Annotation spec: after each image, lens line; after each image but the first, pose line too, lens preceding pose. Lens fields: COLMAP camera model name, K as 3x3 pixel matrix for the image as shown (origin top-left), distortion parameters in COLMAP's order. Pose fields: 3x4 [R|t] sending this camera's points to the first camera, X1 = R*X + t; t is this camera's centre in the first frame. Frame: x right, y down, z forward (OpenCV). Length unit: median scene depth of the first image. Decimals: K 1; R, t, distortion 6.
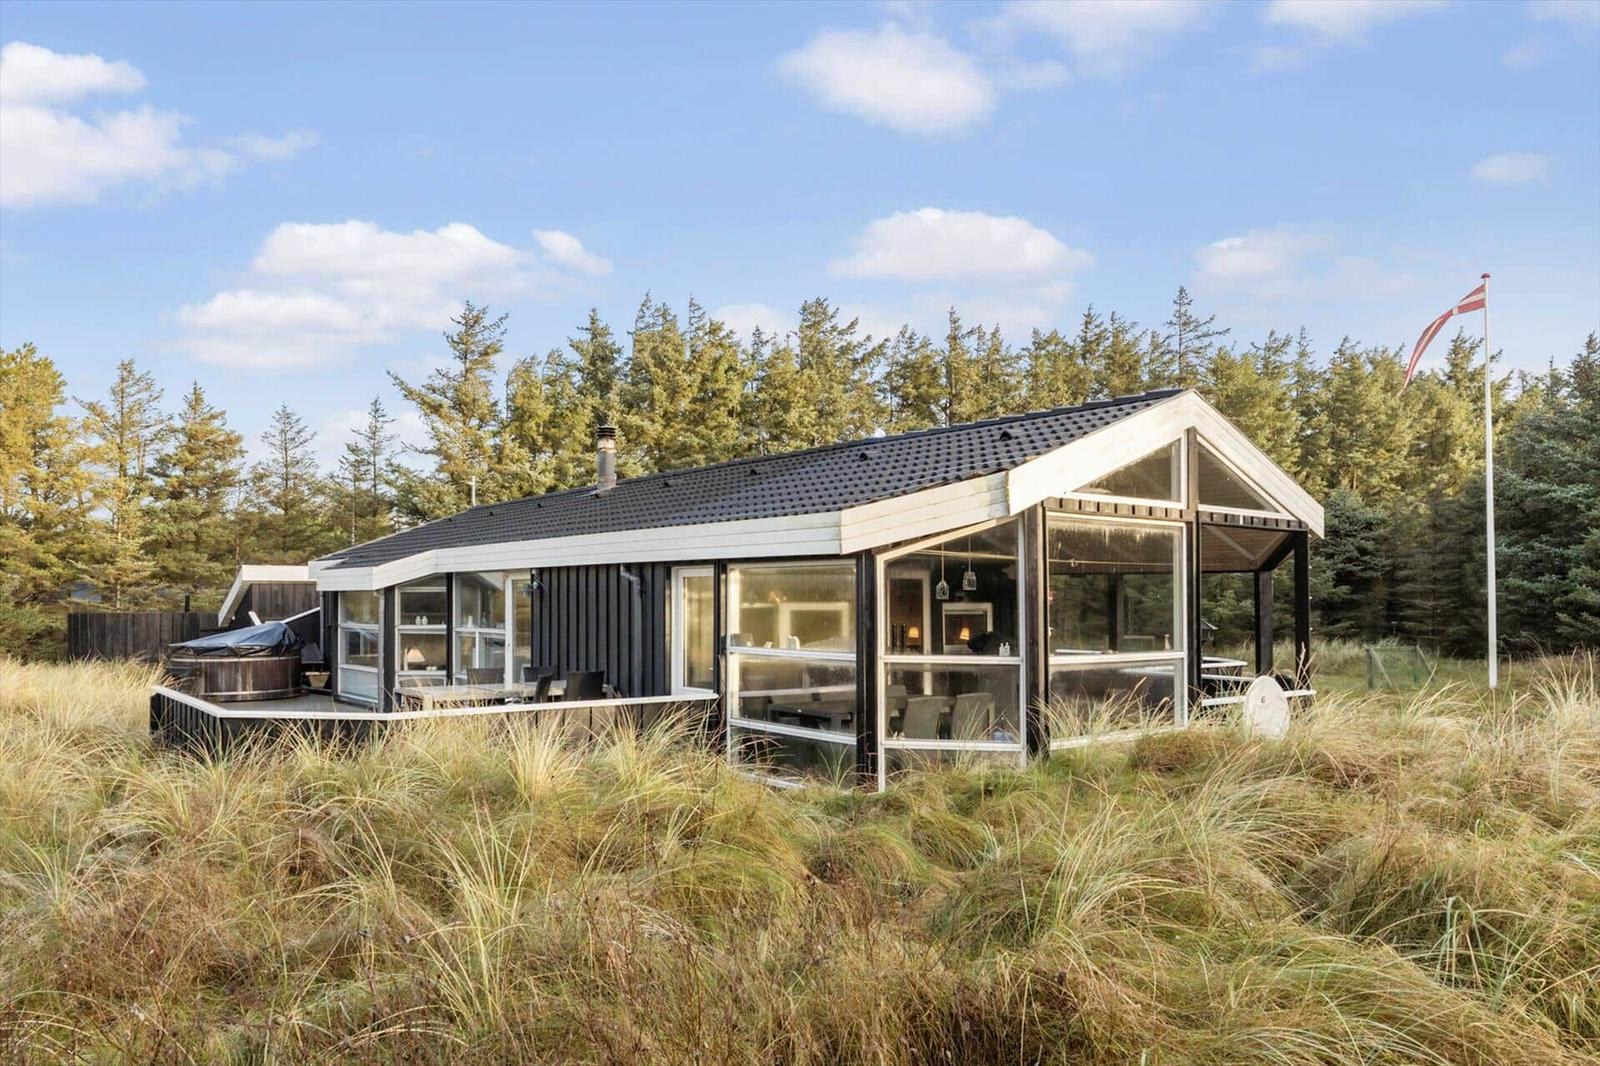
lens RADIAL K [[1124.2, 0, 801.2], [0, 1124.2, 538.1], [0, 0, 1]] dist [-0.002175, 0.001026]
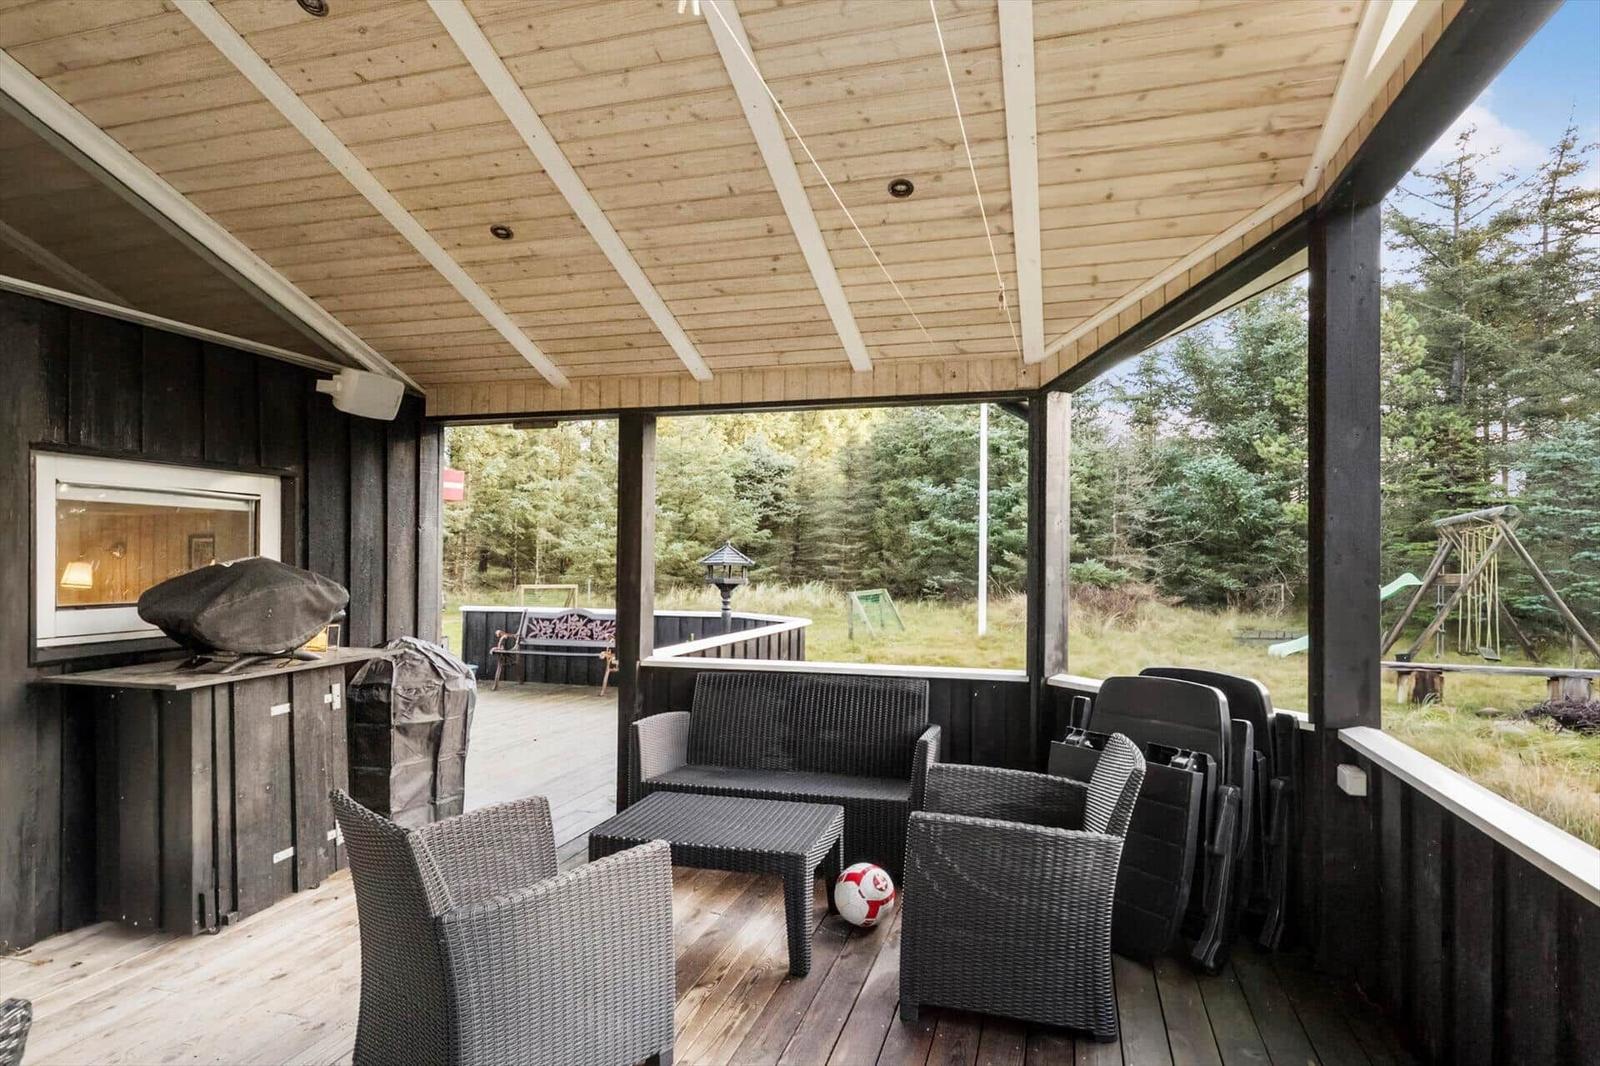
lens RADIAL K [[868.2, 0, 804.6], [0, 868.2, 543.8], [0, 0, 1]] dist [0.006599, 0.000840]
pose [[0.818409, 0.008532, 0.574573, 0.079104], [-0.028739, 0.999246, 0.026097, 0.034834], [-0.573917, -0.037870, 0.818037, 0.370709]]
